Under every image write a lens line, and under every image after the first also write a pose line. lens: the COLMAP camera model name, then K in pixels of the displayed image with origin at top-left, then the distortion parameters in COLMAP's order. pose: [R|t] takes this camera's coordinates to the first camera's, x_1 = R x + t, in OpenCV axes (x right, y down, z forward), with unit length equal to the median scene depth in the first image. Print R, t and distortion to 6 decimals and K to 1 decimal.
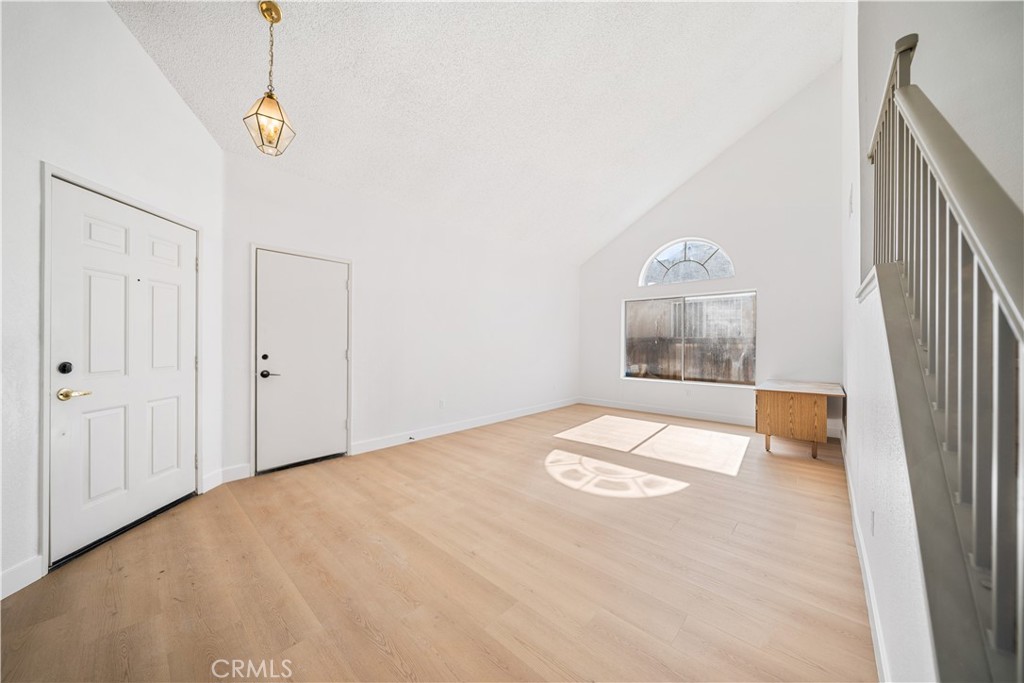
lens RADIAL K [[350.1, 0, 507.4], [0, 350.1, 343.3], [0, 0, 1]] dist [-0.006447, 0.000043]
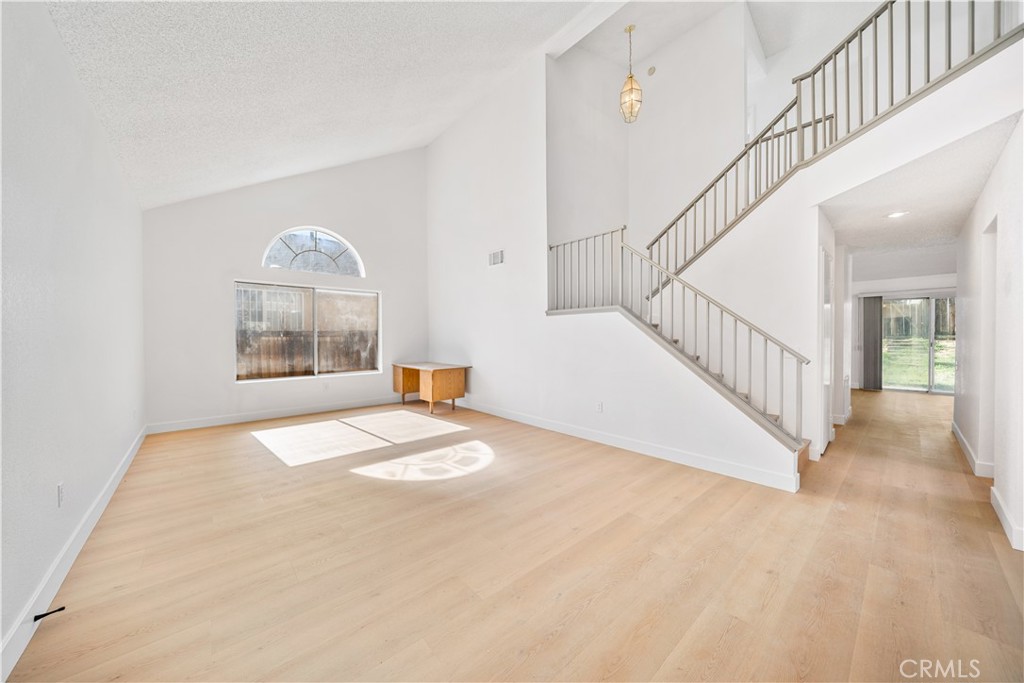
lens RADIAL K [[354.8, 0, 508.5], [0, 354.8, 342.2], [0, 0, 1]] dist [-0.001564, -0.000119]
pose [[0.102991, -0.019306, 0.994495, -0.550415], [0.003025, 0.999813, 0.019096, -0.000738], [-0.994678, 0.001042, 0.103030, 0.498287]]
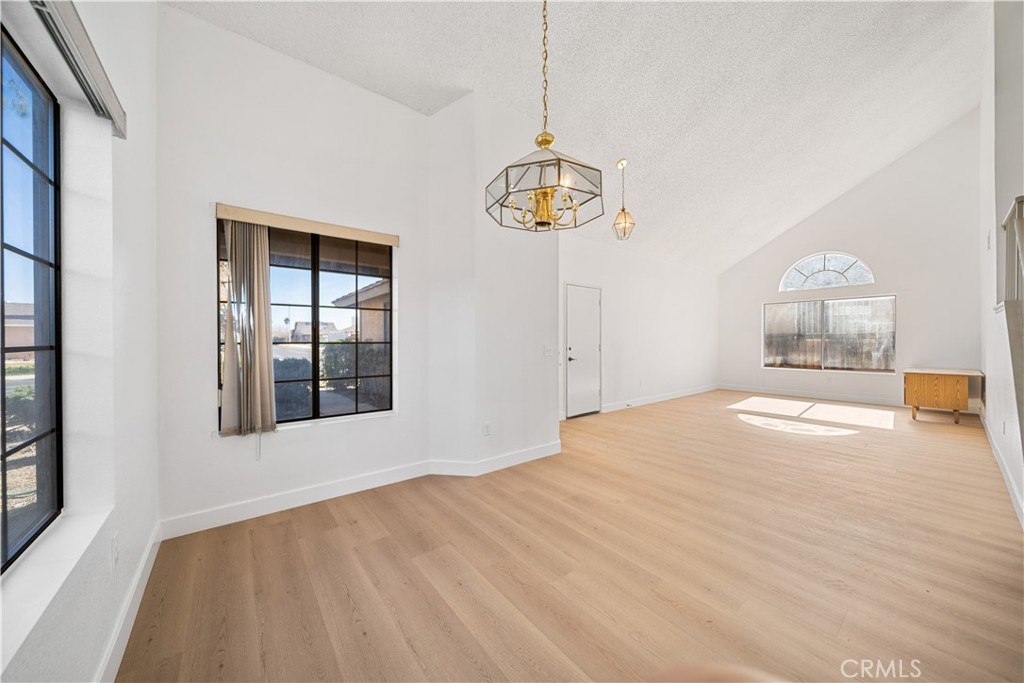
lens RADIAL K [[354.8, 0, 508.5], [0, 354.8, 342.2], [0, 0, 1]] dist [-0.001564, -0.000119]
pose [[0.987569, -0.007599, -0.157001, -0.508908], [0.008430, 0.999954, 0.004626, -0.002211], [0.156959, -0.005892, 0.987588, -0.515253]]
